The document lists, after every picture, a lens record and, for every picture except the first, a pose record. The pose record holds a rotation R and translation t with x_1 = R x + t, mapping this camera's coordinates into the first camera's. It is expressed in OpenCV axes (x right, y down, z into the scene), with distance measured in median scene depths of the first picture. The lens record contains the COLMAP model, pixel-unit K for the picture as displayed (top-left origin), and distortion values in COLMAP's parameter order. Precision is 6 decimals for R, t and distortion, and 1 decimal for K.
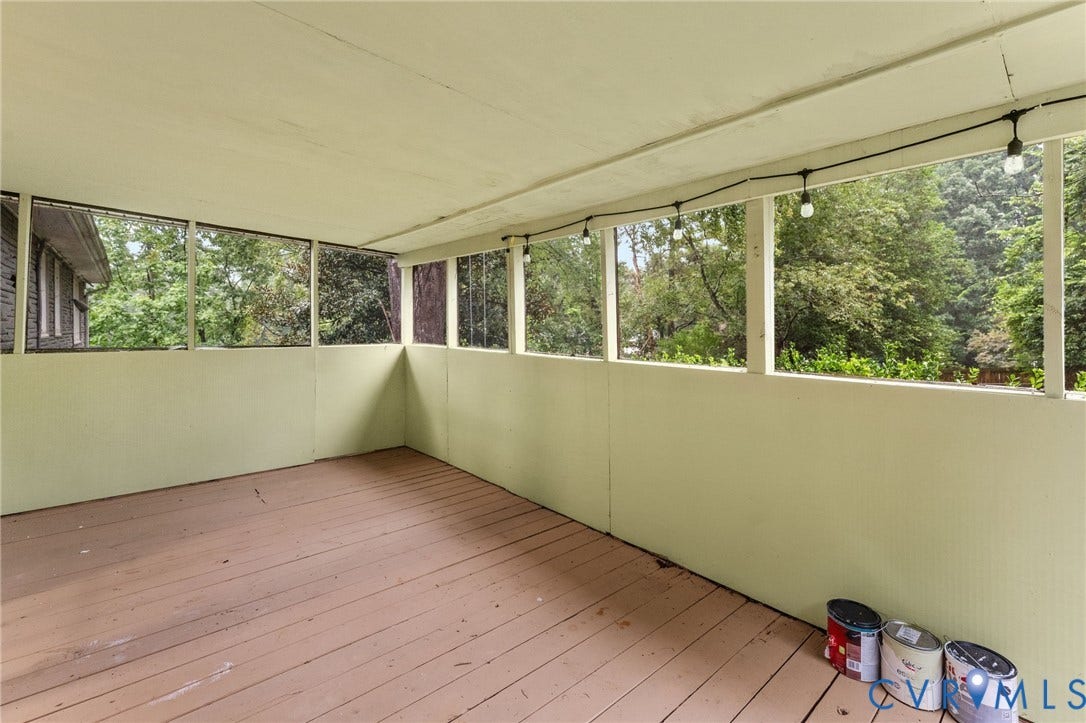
lens RADIAL K [[478.3, 0, 541.2], [0, 478.3, 329.8], [0, 0, 1]] dist [-0.000417, -0.000275]
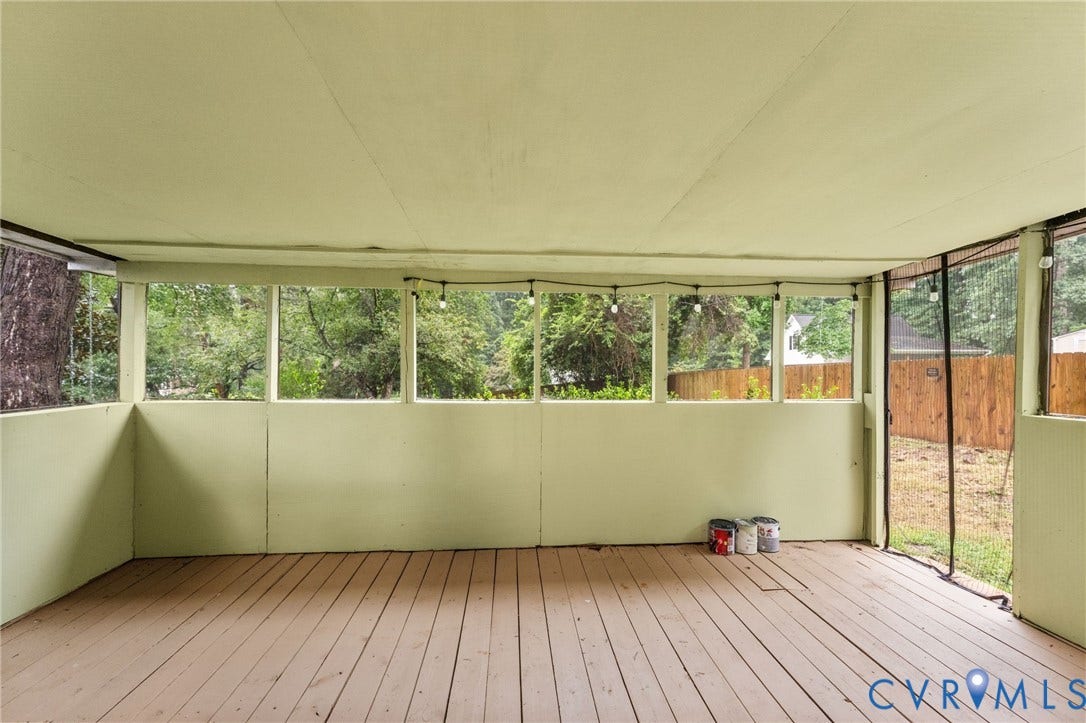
lens RADIAL K [[462.8, 0, 544.6], [0, 462.8, 355.8], [0, 0, 1]] dist [0.000839, 0.000070]
pose [[0.587472, 0.007964, 0.809206, -0.703126], [0.006592, 0.999871, -0.014626, -0.028319], [-0.809218, 0.013927, 0.587343, 0.269188]]
